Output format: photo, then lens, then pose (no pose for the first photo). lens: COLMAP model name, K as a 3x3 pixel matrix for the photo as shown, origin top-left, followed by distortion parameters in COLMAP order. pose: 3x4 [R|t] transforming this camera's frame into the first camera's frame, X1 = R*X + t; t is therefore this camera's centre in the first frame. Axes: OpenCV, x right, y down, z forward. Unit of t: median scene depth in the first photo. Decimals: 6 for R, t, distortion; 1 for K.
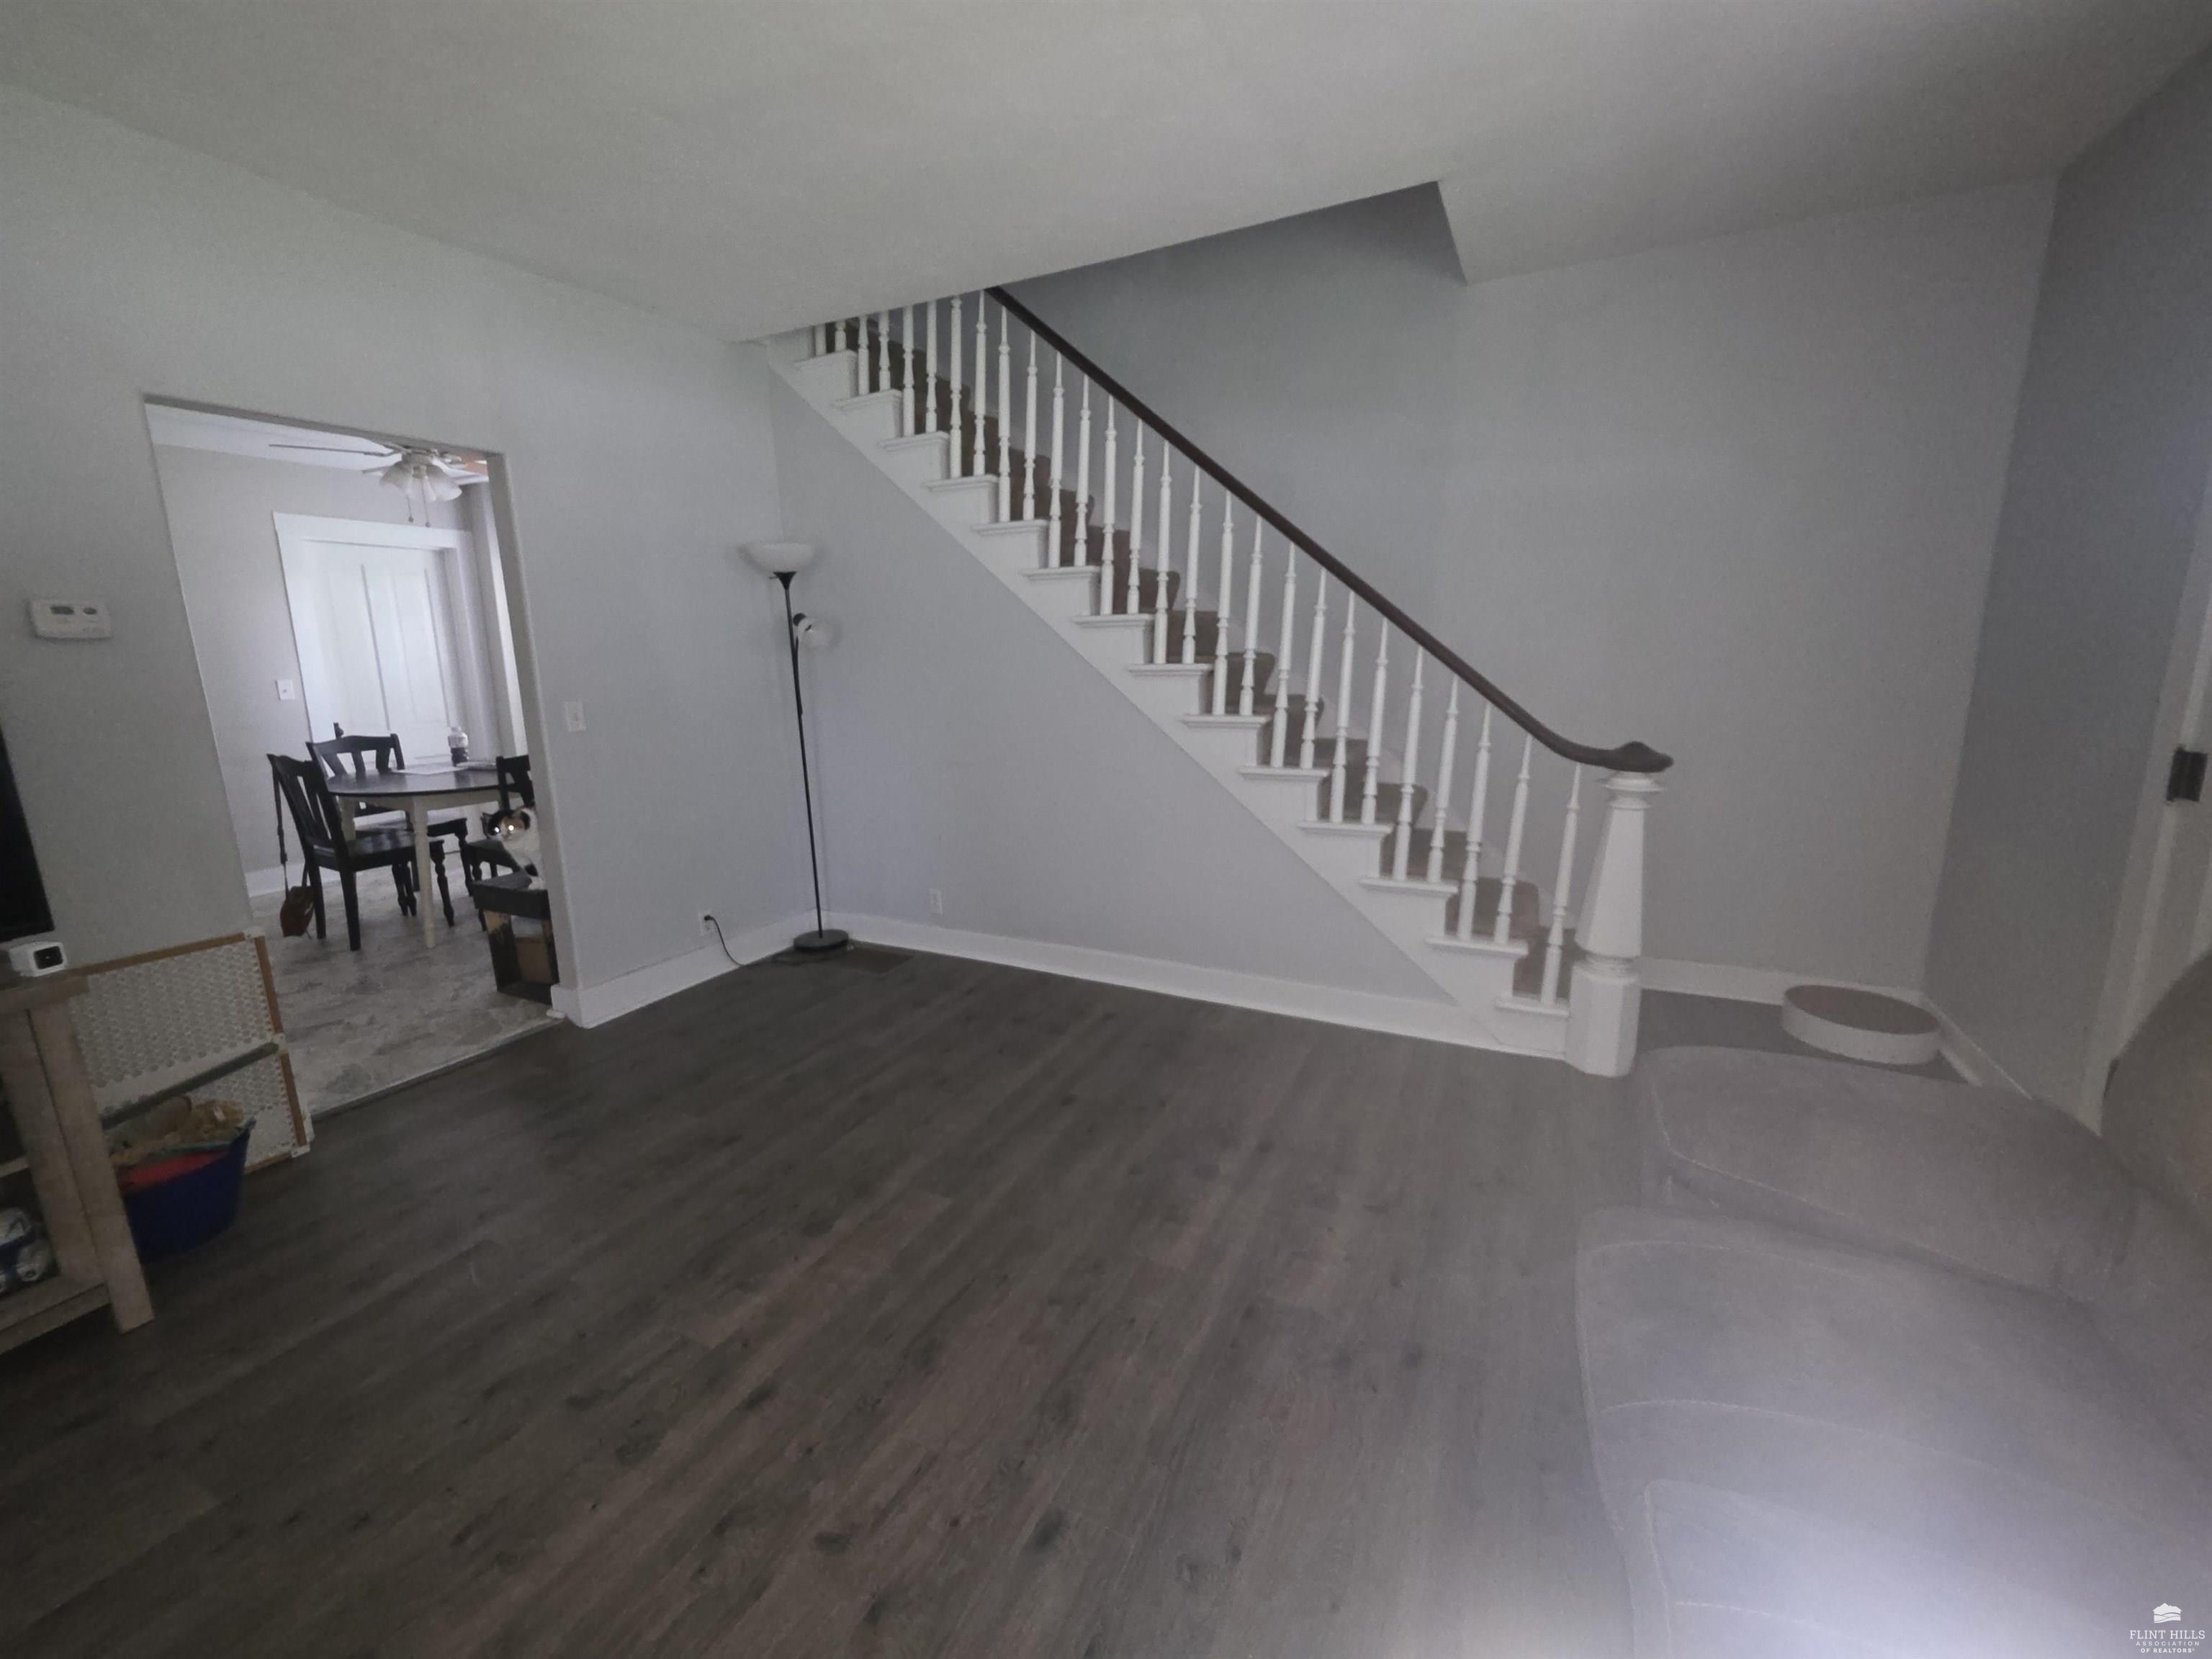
lens RADIAL K [[892.1, 0, 1106.0], [0, 892.1, 829.5], [0, 0, 1]] dist [0.016266, 0.000052]
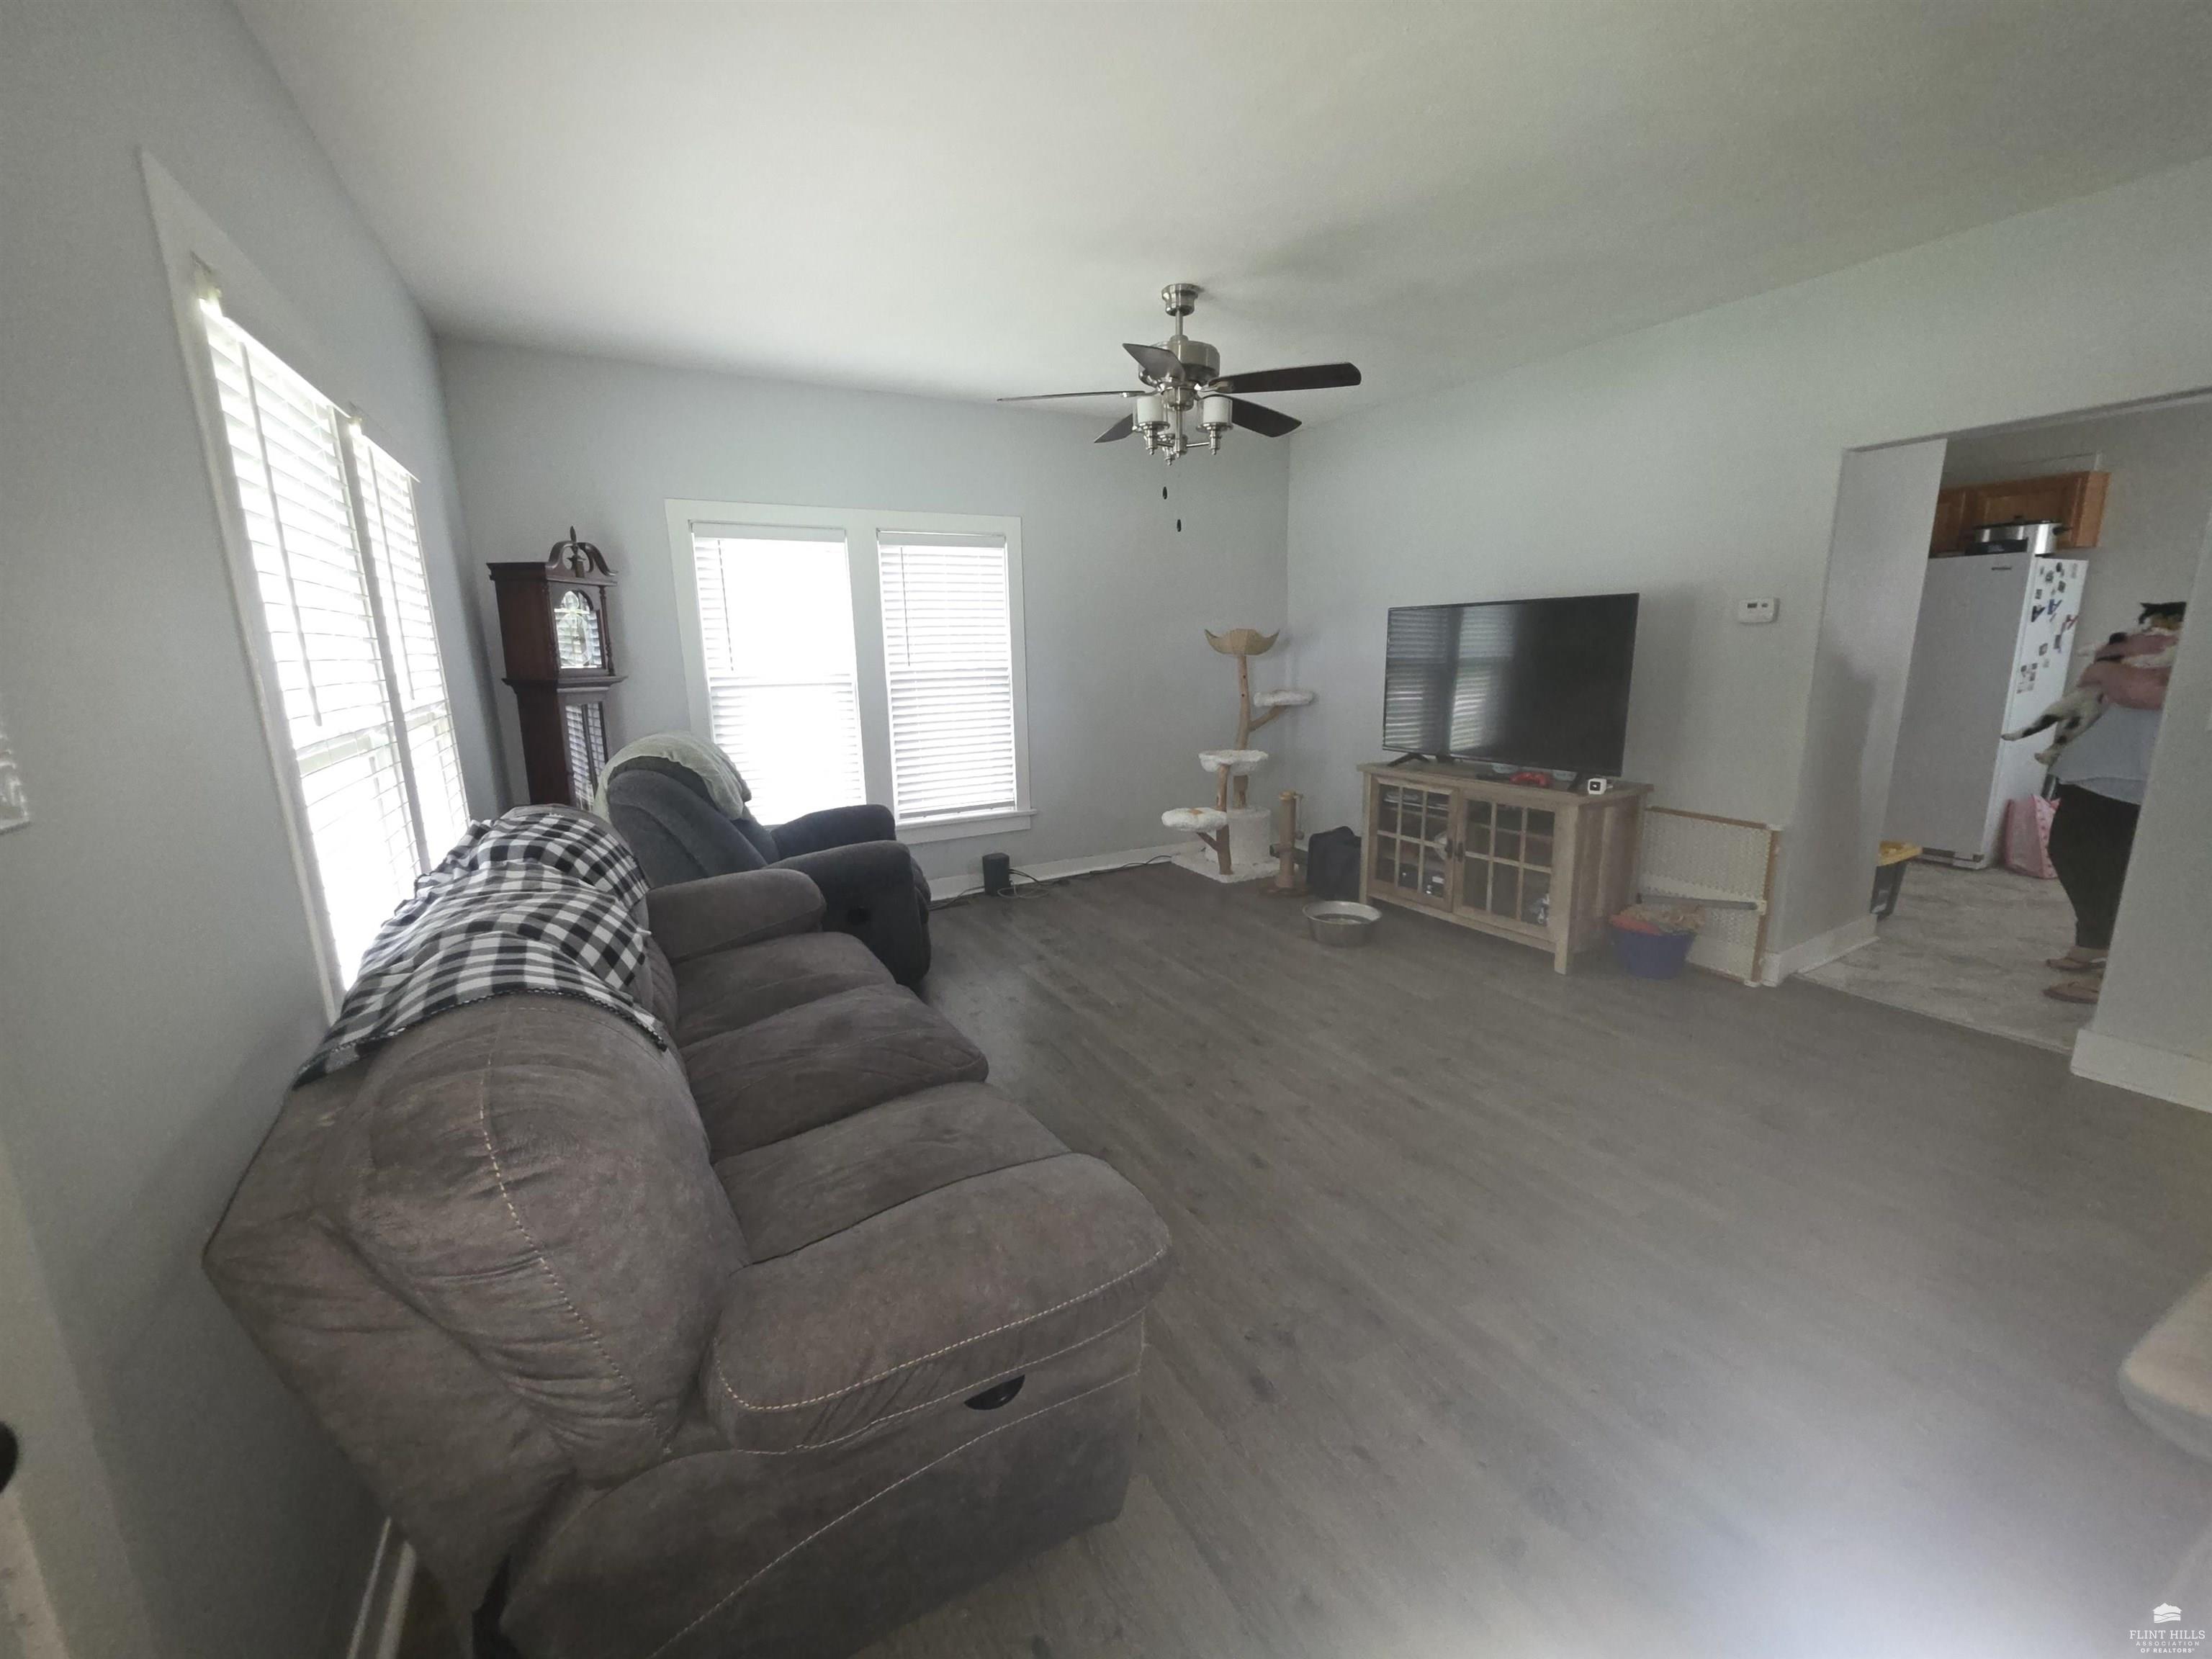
lens RADIAL K [[892.1, 0, 1106.0], [0, 892.1, 829.5], [0, 0, 1]] dist [0.016266, 0.000052]
pose [[-0.570551, 0.195243, -0.797717, 0.918708], [-0.138100, 0.934690, 0.327541, -0.232013], [0.809568, 0.297043, -0.506325, 0.989733]]
